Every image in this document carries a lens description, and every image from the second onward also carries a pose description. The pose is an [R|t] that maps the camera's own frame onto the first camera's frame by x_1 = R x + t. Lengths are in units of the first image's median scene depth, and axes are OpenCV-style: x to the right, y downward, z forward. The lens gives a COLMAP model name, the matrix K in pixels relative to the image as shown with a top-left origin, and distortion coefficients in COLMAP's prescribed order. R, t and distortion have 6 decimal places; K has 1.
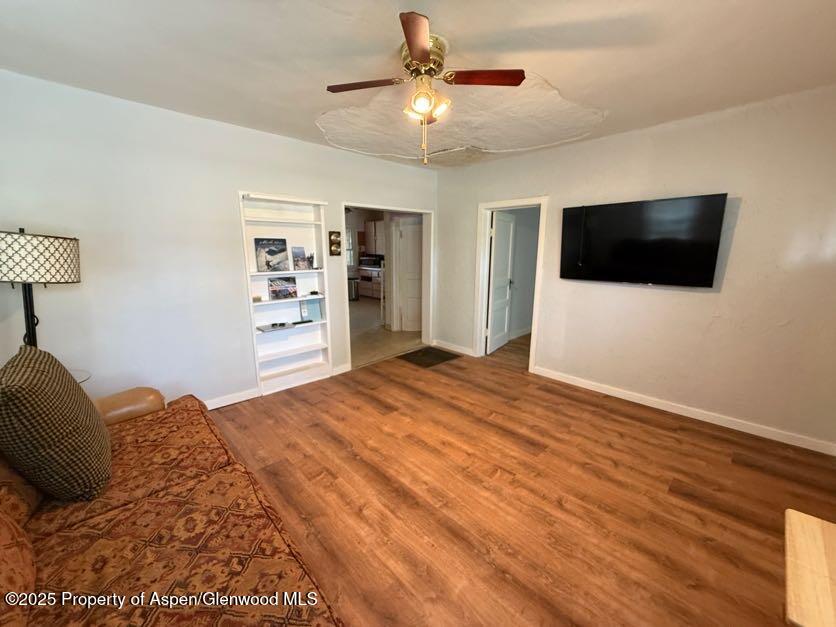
lens RADIAL K [[333.9, 0, 416.0], [0, 333.9, 316.9], [0, 0, 1]] dist [0.001111, 0.000148]
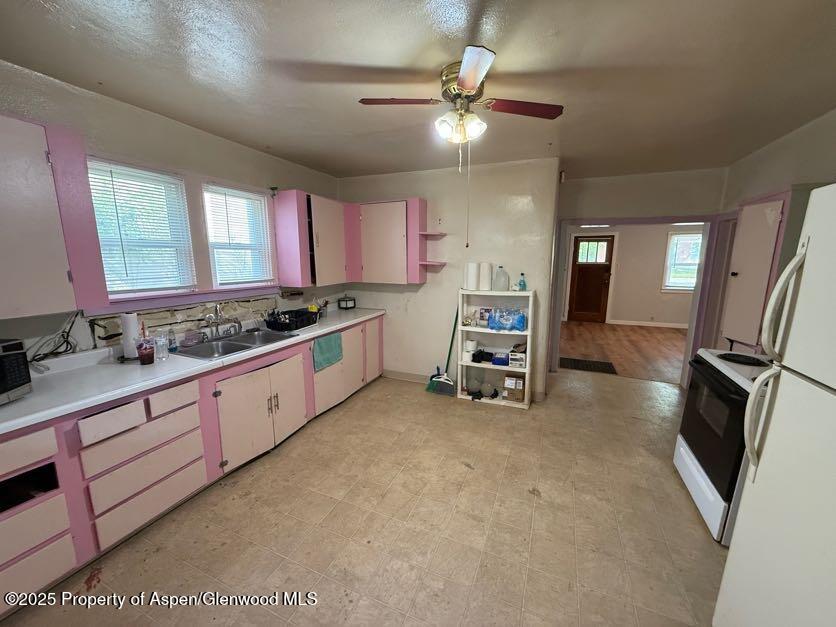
lens RADIAL K [[333.9, 0, 418.7], [0, 333.9, 315.1], [0, 0, 1]] dist [0.001111, 0.000148]
pose [[-0.393441, -0.166647, 0.904120, -0.933253], [0.189690, 0.947558, 0.257200, -0.549100], [-0.899567, 0.272696, -0.341197, 2.479630]]
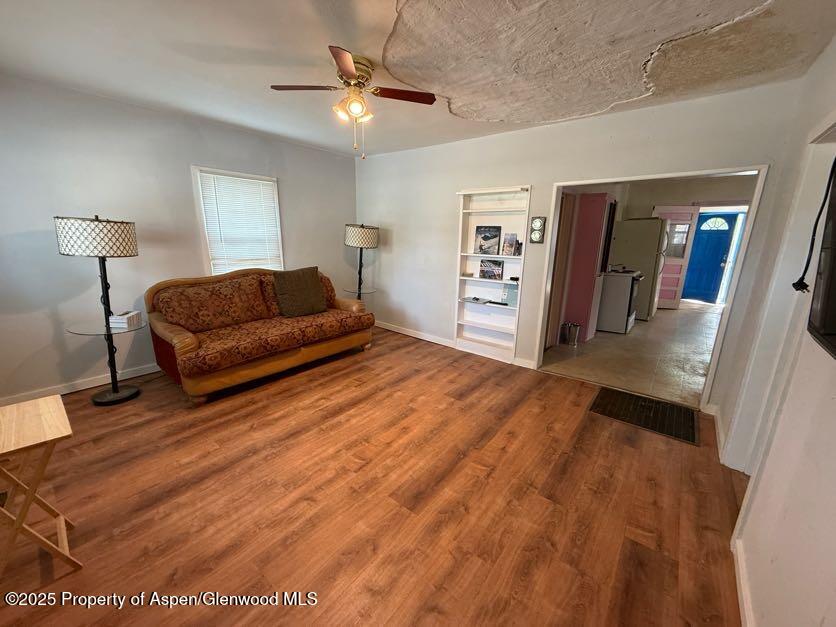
lens RADIAL K [[333.9, 0, 414.7], [0, 333.9, 315.6], [0, 0, 1]] dist [0.001111, 0.000148]
pose [[0.119676, 0.233712, -0.964913, 0.764830], [-0.217077, 0.954541, 0.204277, -0.120828], [0.968791, 0.185013, 0.164969, 0.630248]]
